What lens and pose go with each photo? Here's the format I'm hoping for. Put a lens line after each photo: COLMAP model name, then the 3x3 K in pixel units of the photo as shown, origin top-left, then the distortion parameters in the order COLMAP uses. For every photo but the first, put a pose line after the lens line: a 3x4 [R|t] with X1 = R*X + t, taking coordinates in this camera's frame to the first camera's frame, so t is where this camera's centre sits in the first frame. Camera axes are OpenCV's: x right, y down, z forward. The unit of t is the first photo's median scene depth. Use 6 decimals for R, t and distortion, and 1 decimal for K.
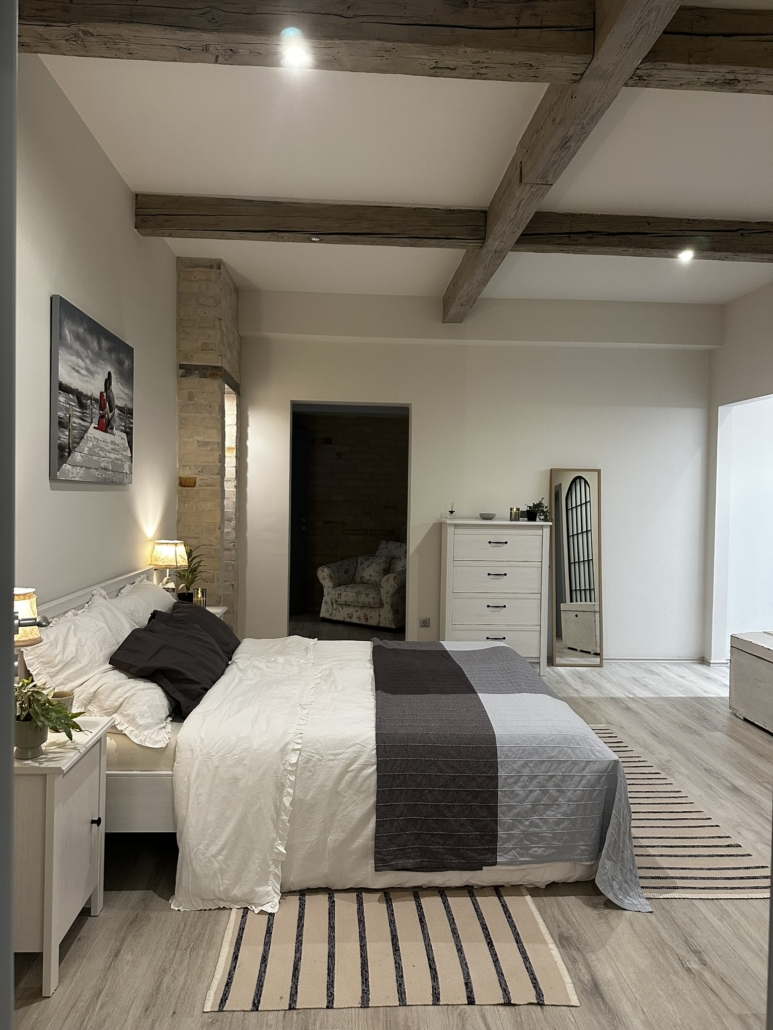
lens RADIAL K [[735.6, 0, 384.4], [0, 735.6, 519.0], [0, 0, 1]] dist [0.088907, -0.128711]
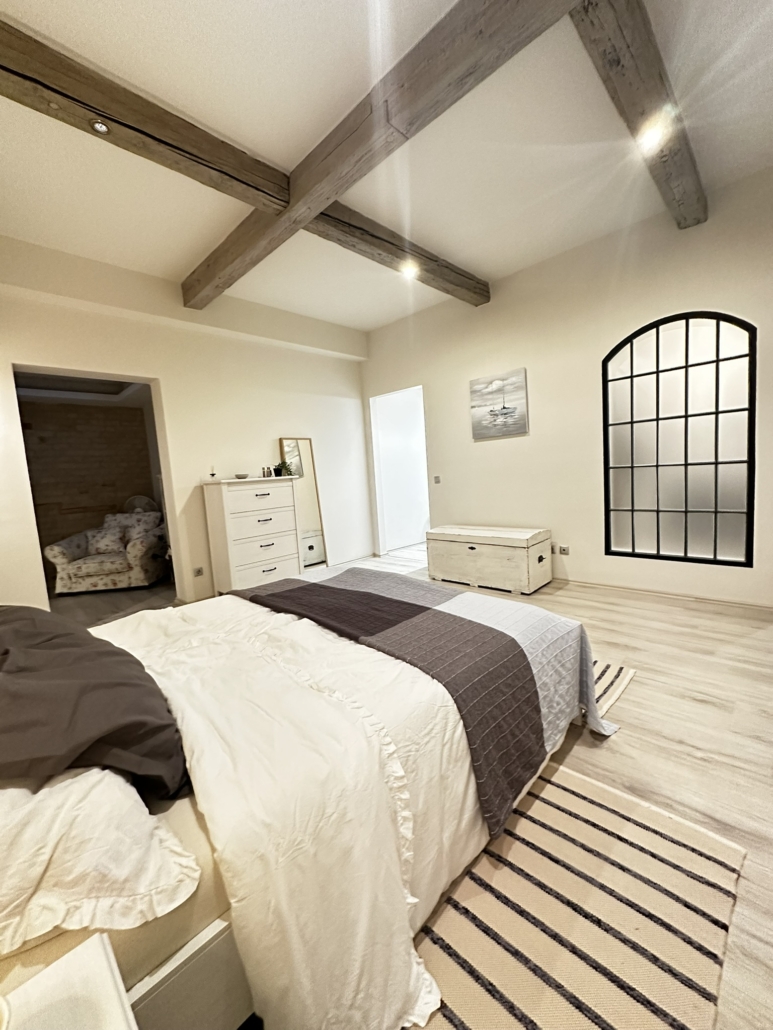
lens RADIAL K [[415.9, 0, 391.7], [0, 415.9, 515.1], [0, 0, 1]] dist [-0.001174, 0.000865]
pose [[0.729662, -0.138177, 0.669702, -0.221076], [0.103447, 0.990405, 0.091638, 0.033021], [-0.675938, 0.002414, 0.736955, 0.448093]]
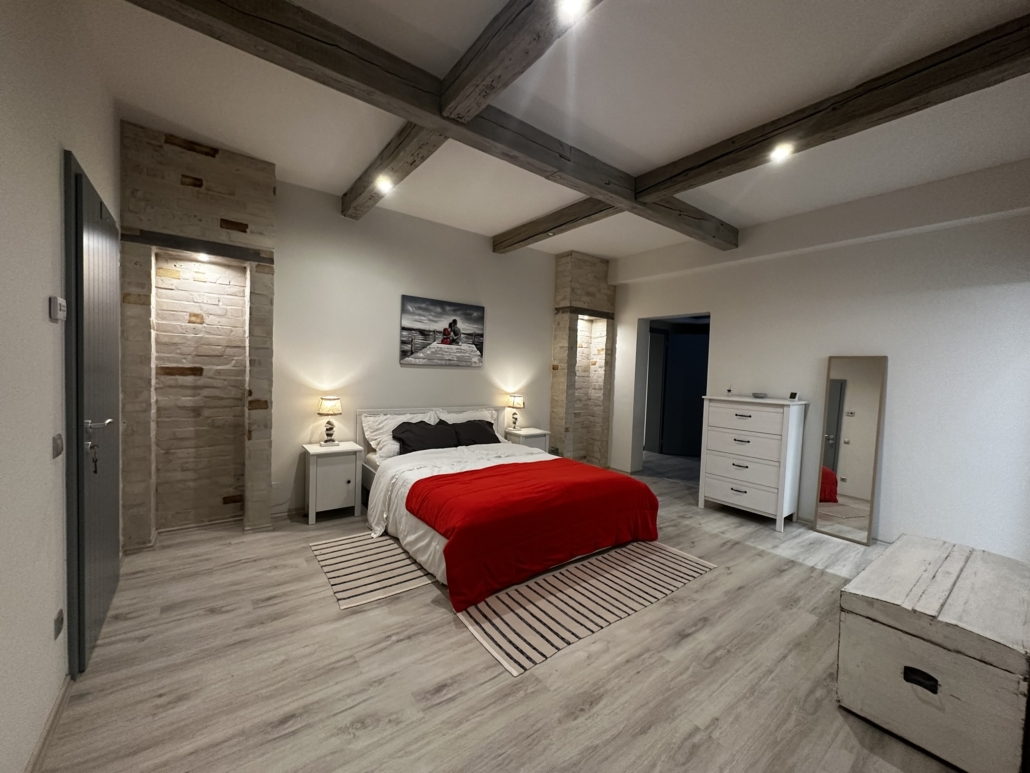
lens RADIAL K [[415.9, 0, 510.9], [0, 415.9, 390.2], [0, 0, 1]] dist [-0.001174, 0.000865]
pose [[0.537953, 0.044939, -0.841776, 0.730282], [-0.053670, 0.998378, 0.019001, -0.004724], [0.841264, 0.034956, 0.539493, 0.372590]]
